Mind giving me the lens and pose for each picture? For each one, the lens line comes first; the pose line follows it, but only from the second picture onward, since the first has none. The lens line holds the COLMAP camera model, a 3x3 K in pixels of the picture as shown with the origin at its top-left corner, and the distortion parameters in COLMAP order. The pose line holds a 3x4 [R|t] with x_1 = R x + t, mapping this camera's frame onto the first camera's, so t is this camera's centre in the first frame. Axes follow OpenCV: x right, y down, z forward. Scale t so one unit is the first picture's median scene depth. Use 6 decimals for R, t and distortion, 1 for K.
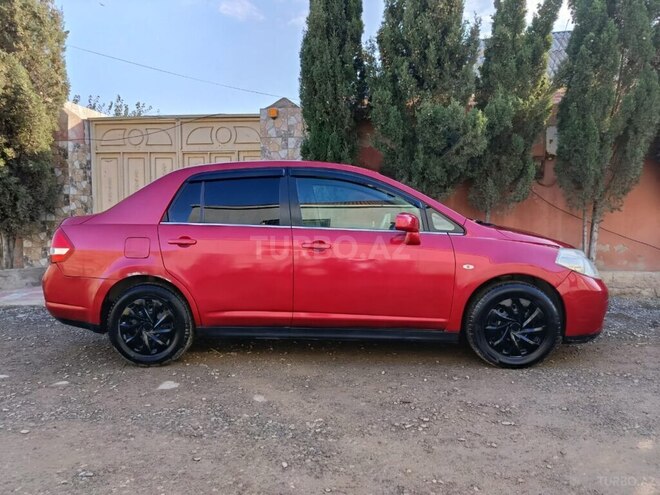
lens RADIAL K [[456.9, 0, 330.5], [0, 456.9, 247.6], [0, 0, 1]] dist [0.012916, -0.023630]
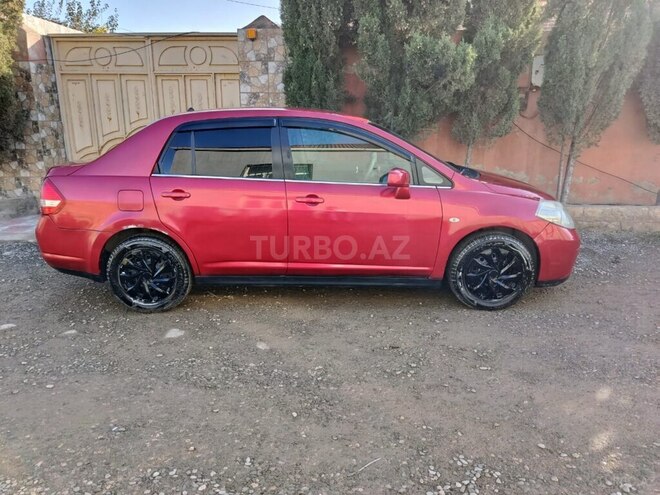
lens RADIAL K [[456.9, 0, 329.7], [0, 456.9, 245.4], [0, 0, 1]] dist [0.012916, -0.023630]
pose [[0.998434, -0.009490, 0.055123, -0.027679], [-0.001282, 0.981361, 0.192168, -0.062834], [-0.055919, -0.191938, 0.979813, -0.018276]]
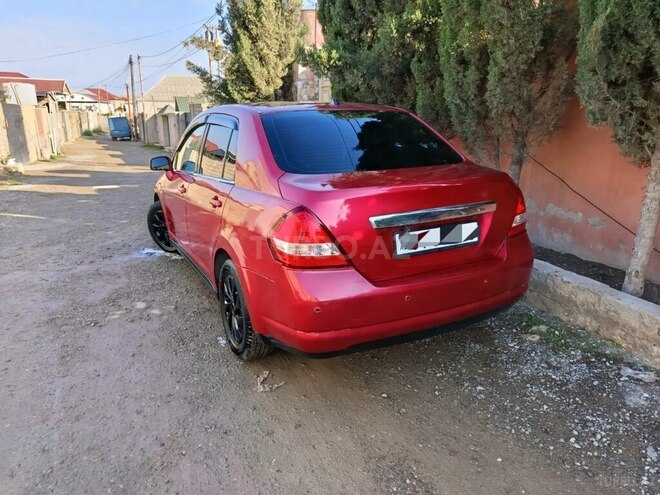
lens RADIAL K [[456.9, 0, 332.8], [0, 456.9, 248.6], [0, 0, 1]] dist [0.012916, -0.023630]
pose [[0.486957, 0.247207, -0.837712, 1.181273], [-0.065845, 0.966772, 0.247017, -0.110806], [0.870940, -0.065127, 0.487054, 0.458037]]
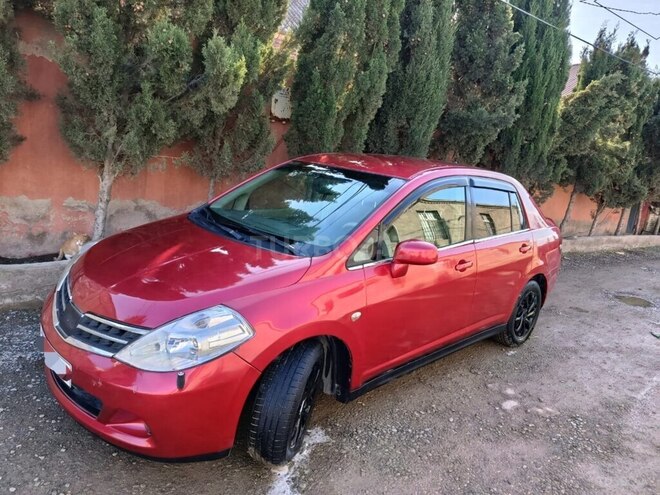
lens RADIAL K [[456.9, 0, 327.1], [0, 456.9, 248.5], [0, 0, 1]] dist [0.012916, -0.023630]
pose [[0.712139, -0.057431, 0.699686, -0.095334], [-0.068261, 0.986261, 0.150430, -0.107042], [-0.698712, -0.154888, 0.698434, 0.320679]]
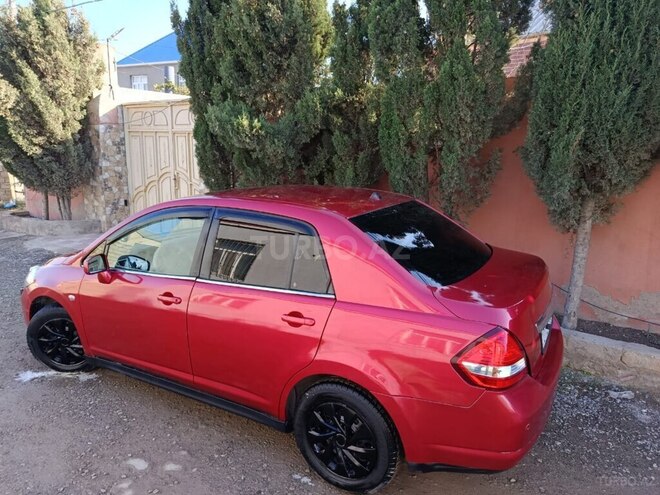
lens RADIAL K [[456.9, 0, 330.2], [0, 456.9, 246.4], [0, 0, 1]] dist [0.012916, -0.023630]
pose [[0.872091, 0.119834, -0.474444, 0.880243], [-0.053538, 0.987097, 0.150908, -0.168555], [0.486406, -0.106204, 0.867254, 0.219862]]
